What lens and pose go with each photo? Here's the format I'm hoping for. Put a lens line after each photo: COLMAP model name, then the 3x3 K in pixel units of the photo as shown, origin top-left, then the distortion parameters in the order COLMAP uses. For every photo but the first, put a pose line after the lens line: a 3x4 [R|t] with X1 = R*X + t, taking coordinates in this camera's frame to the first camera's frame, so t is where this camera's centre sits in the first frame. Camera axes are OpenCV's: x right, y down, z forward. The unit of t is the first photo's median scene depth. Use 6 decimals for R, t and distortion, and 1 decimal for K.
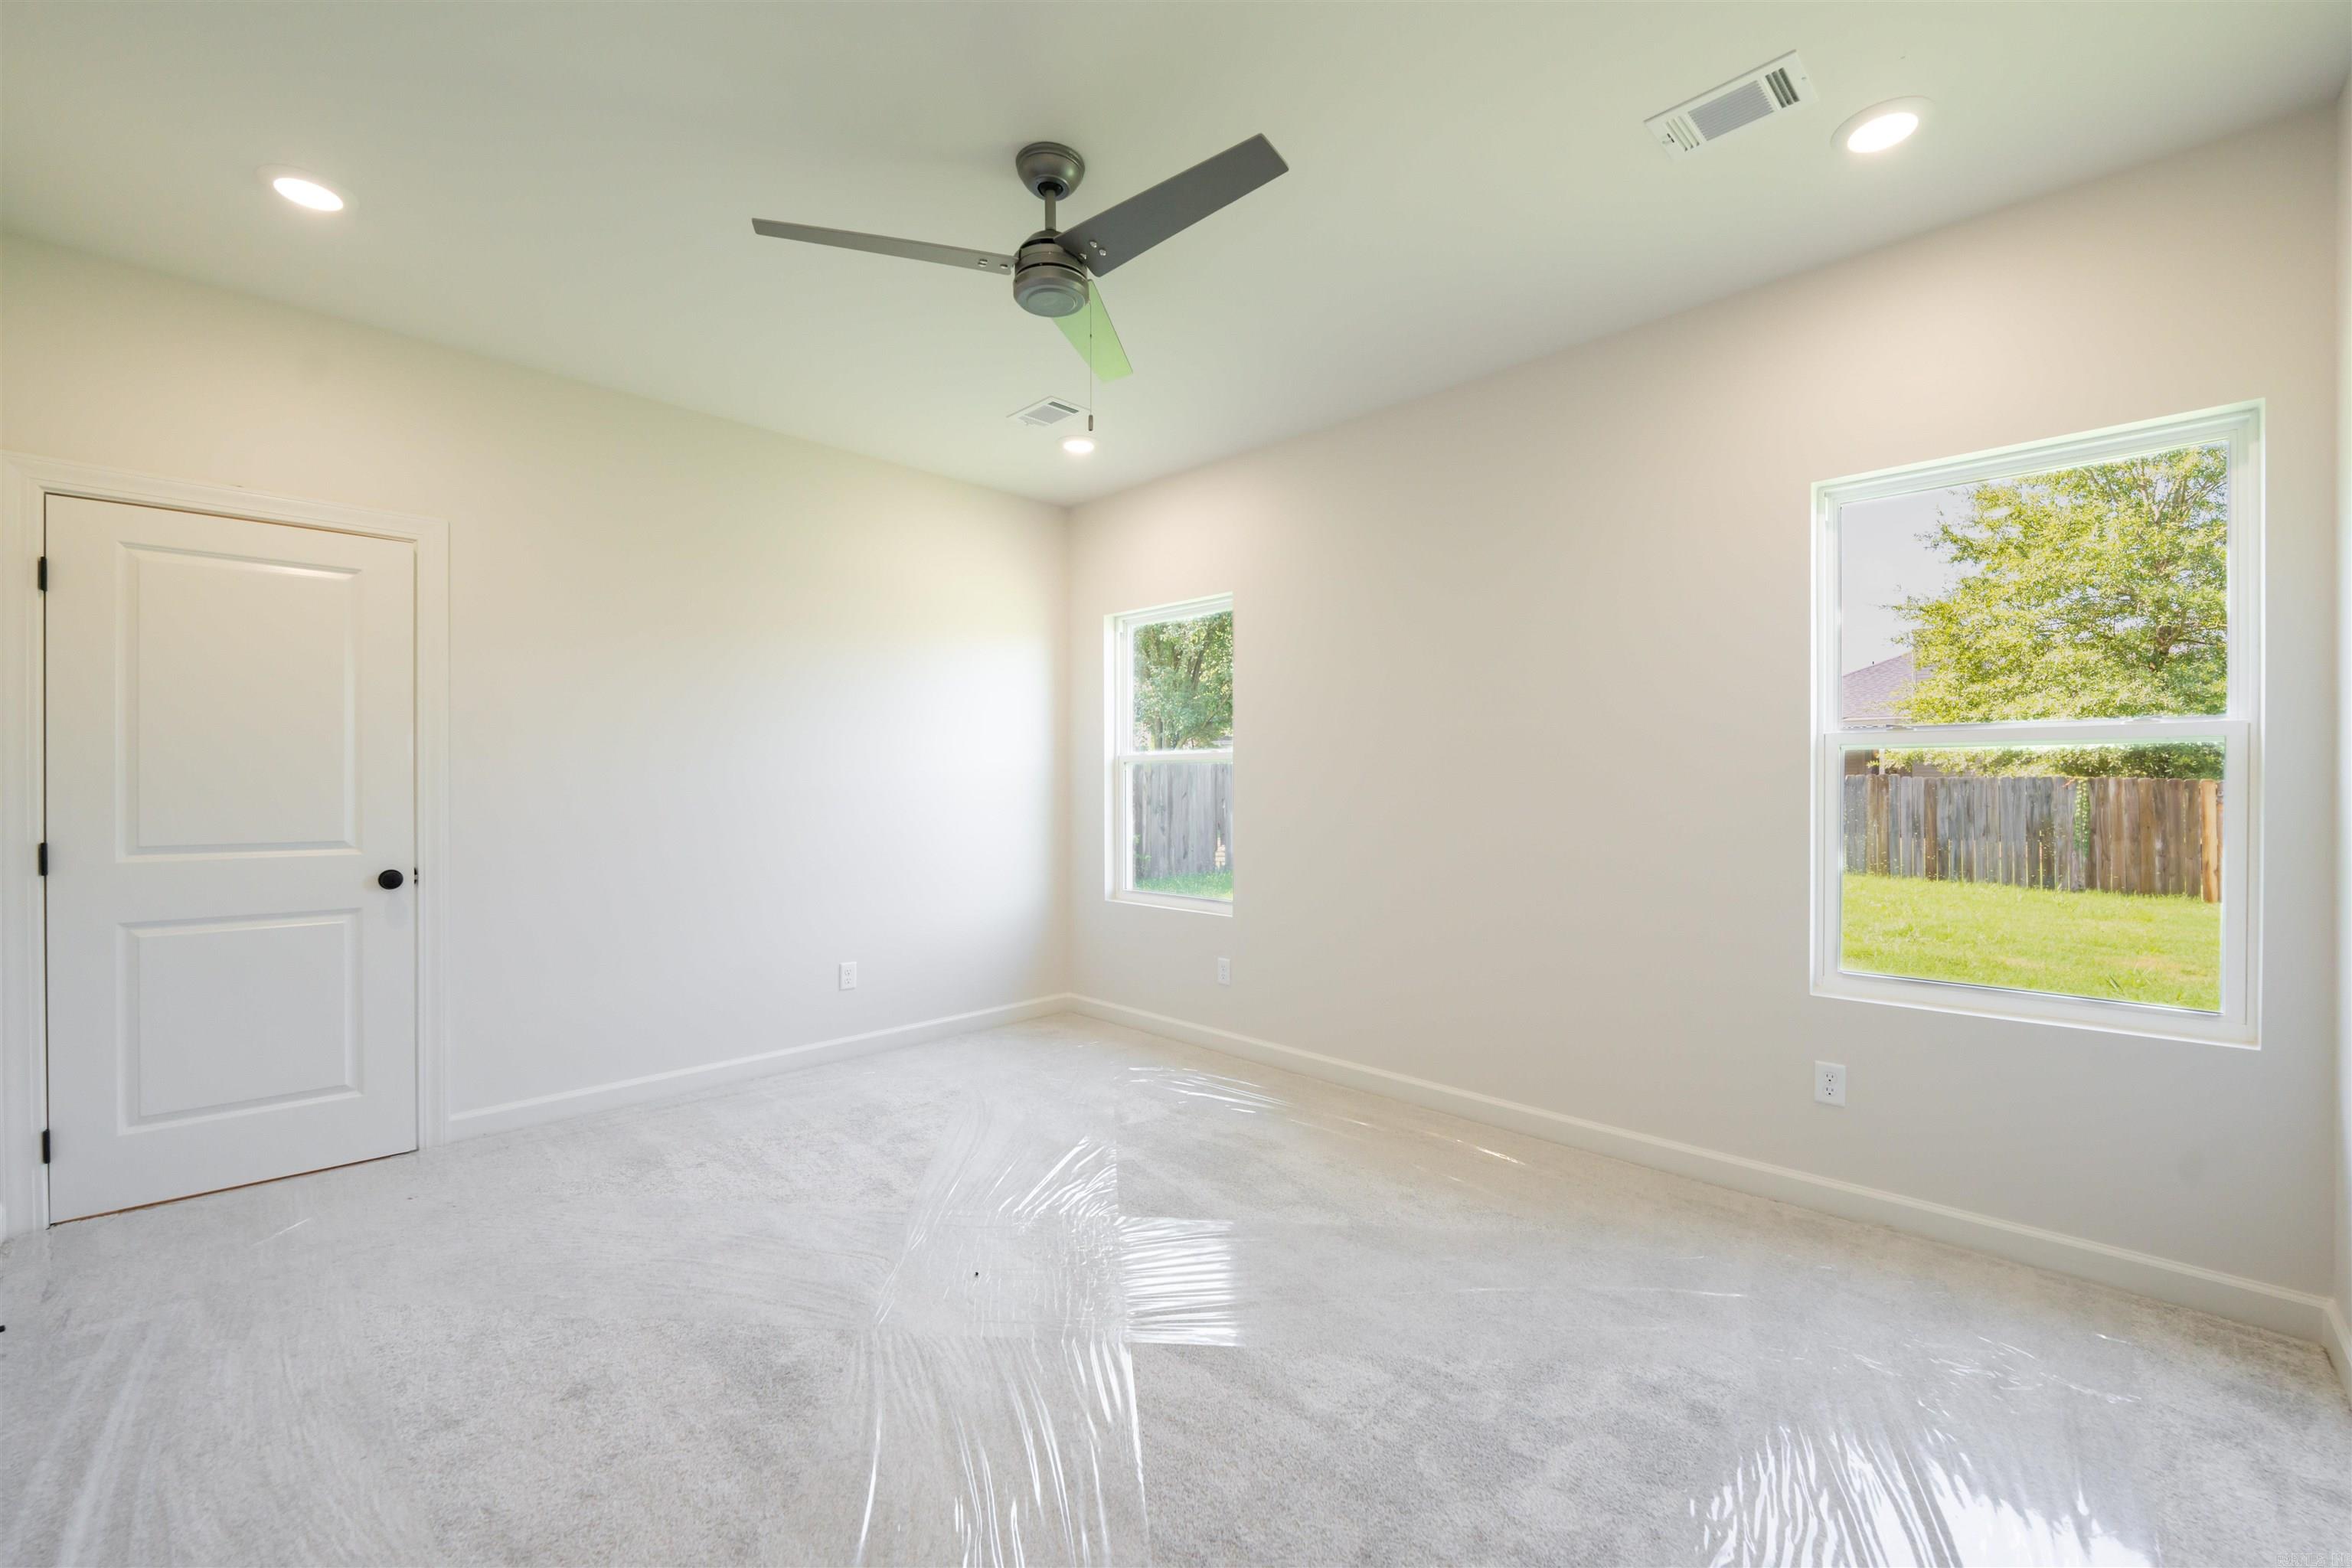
lens RADIAL K [[952.6, 0, 1178.4], [0, 952.6, 822.3], [0, 0, 1]] dist [-0.001361, -0.000515]
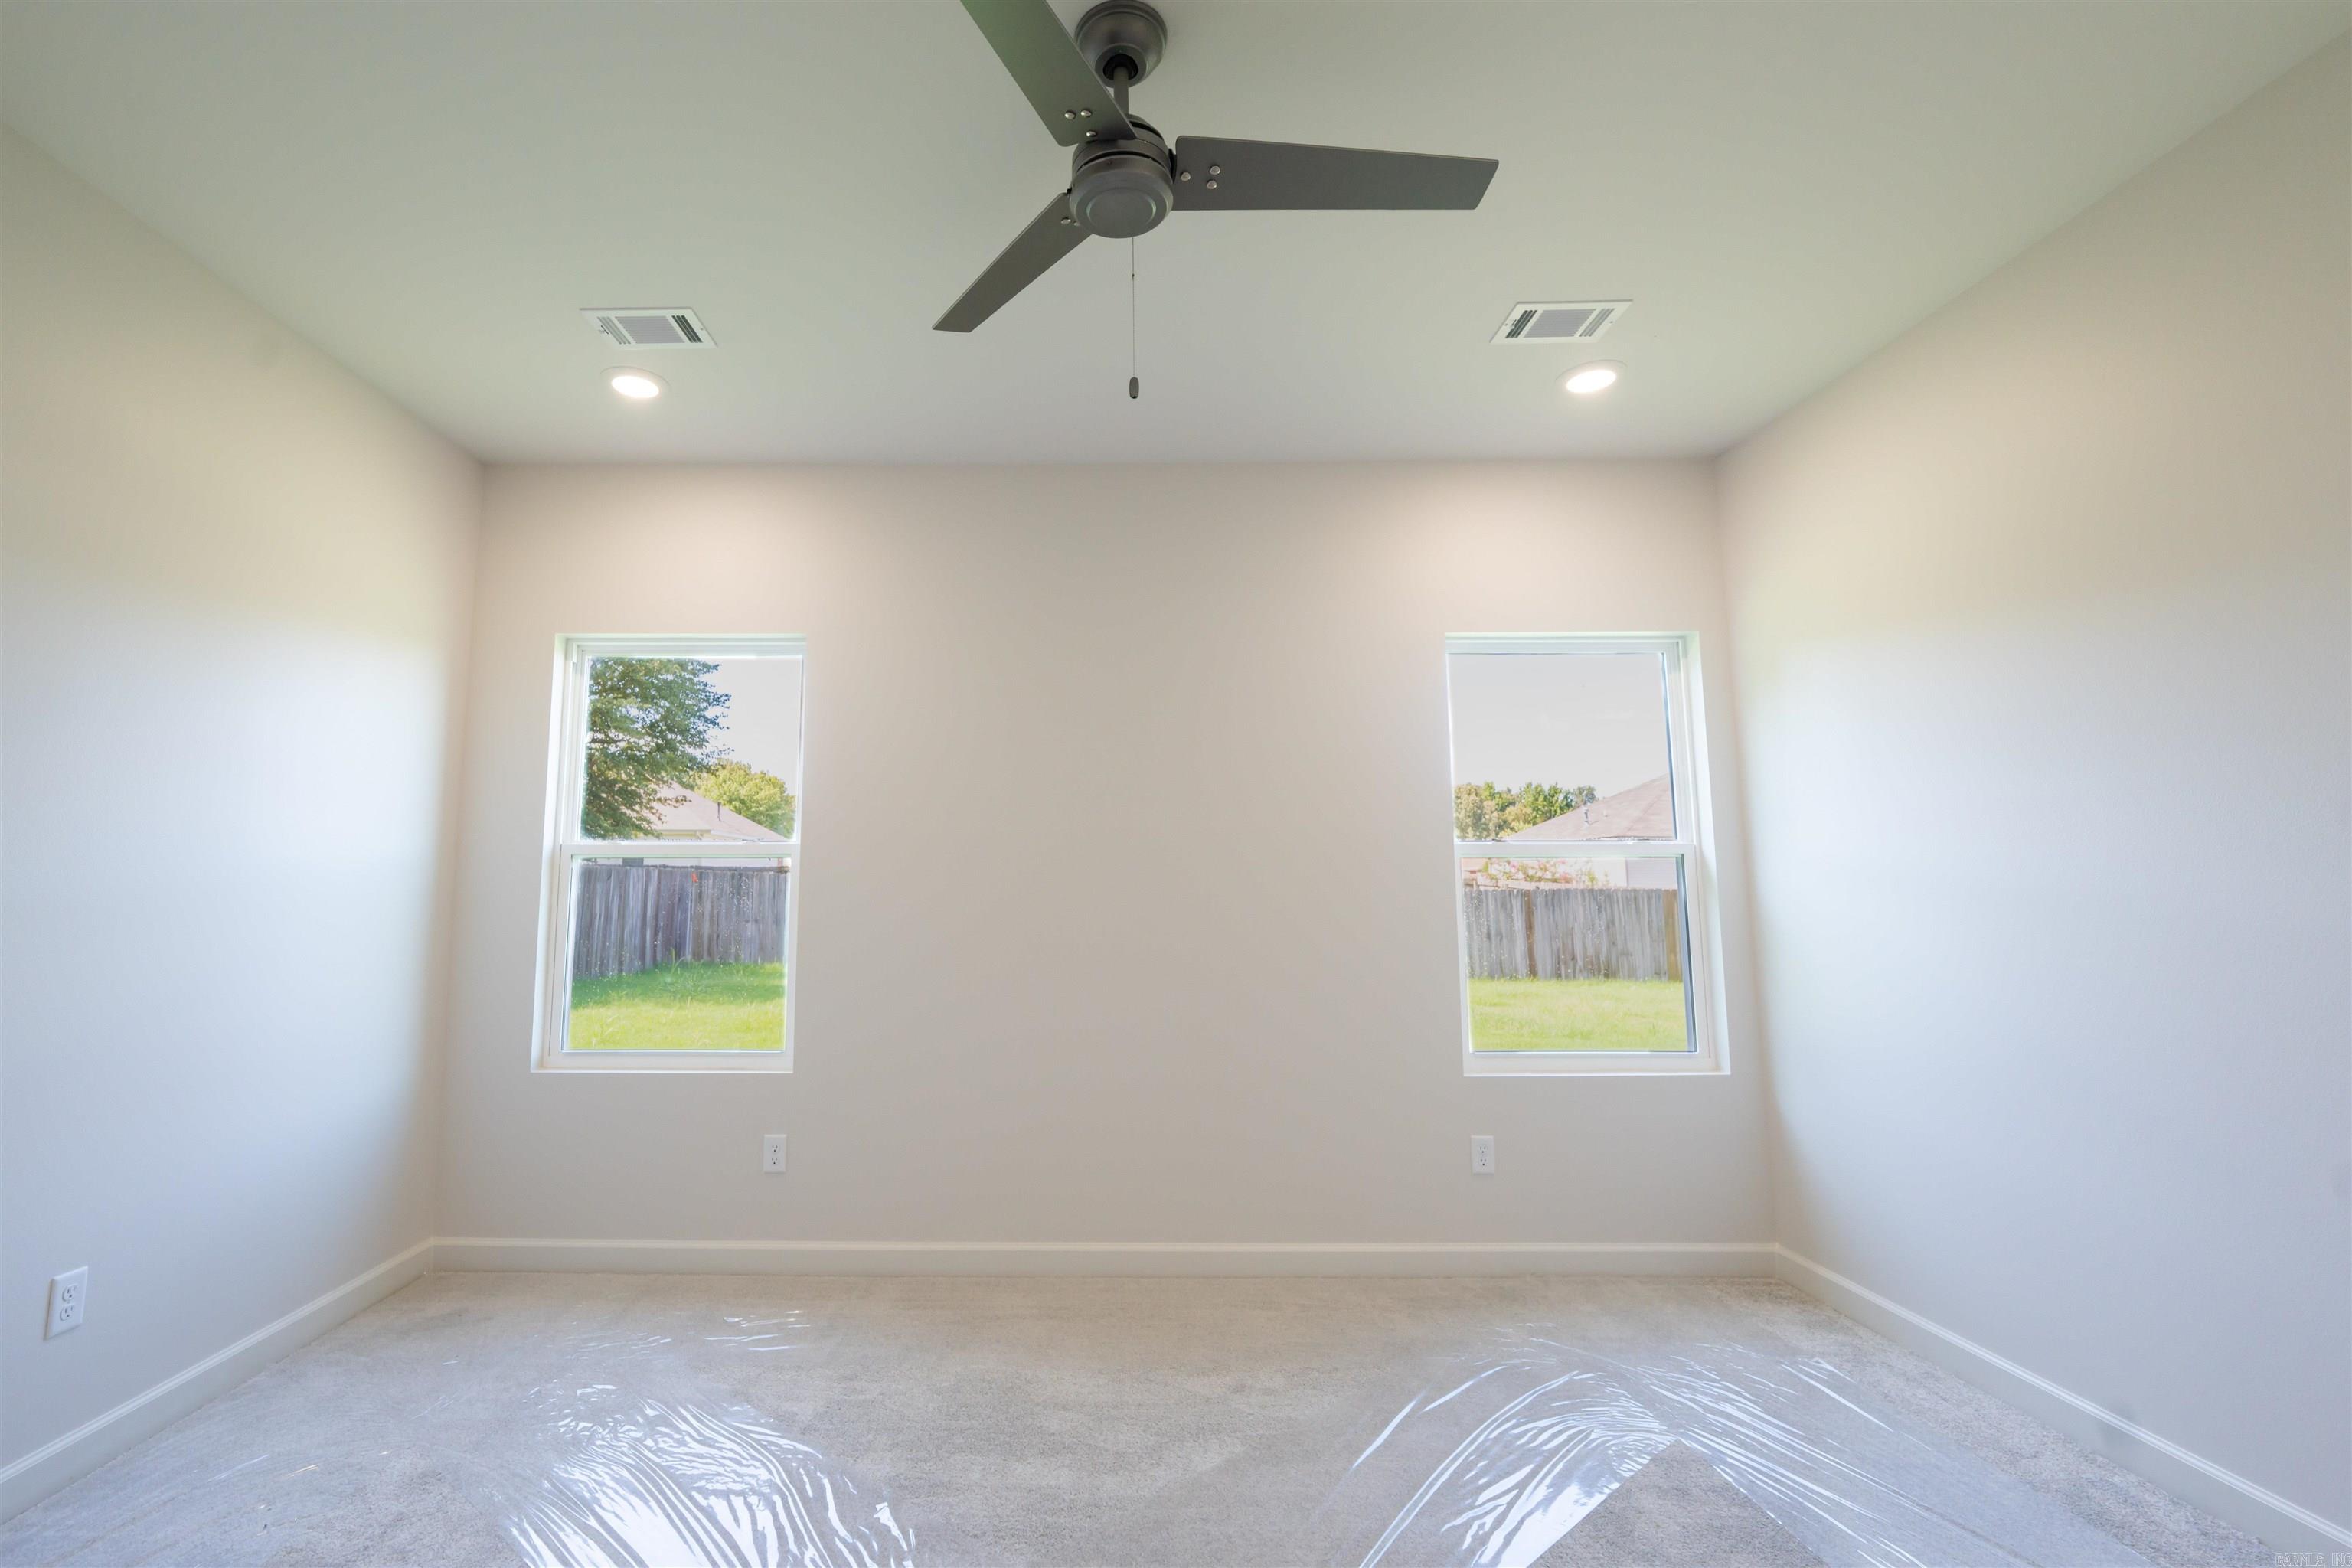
lens RADIAL K [[1030.9, 0, 1160.8], [0, 1030.9, 786.6], [0, 0, 1]] dist [-0.003445, -0.001178]
pose [[0.717936, 0.069786, 0.692602, -0.419378], [0.028465, 0.991187, -0.129377, -0.008797], [-0.695527, 0.112599, 0.709622, 0.322877]]
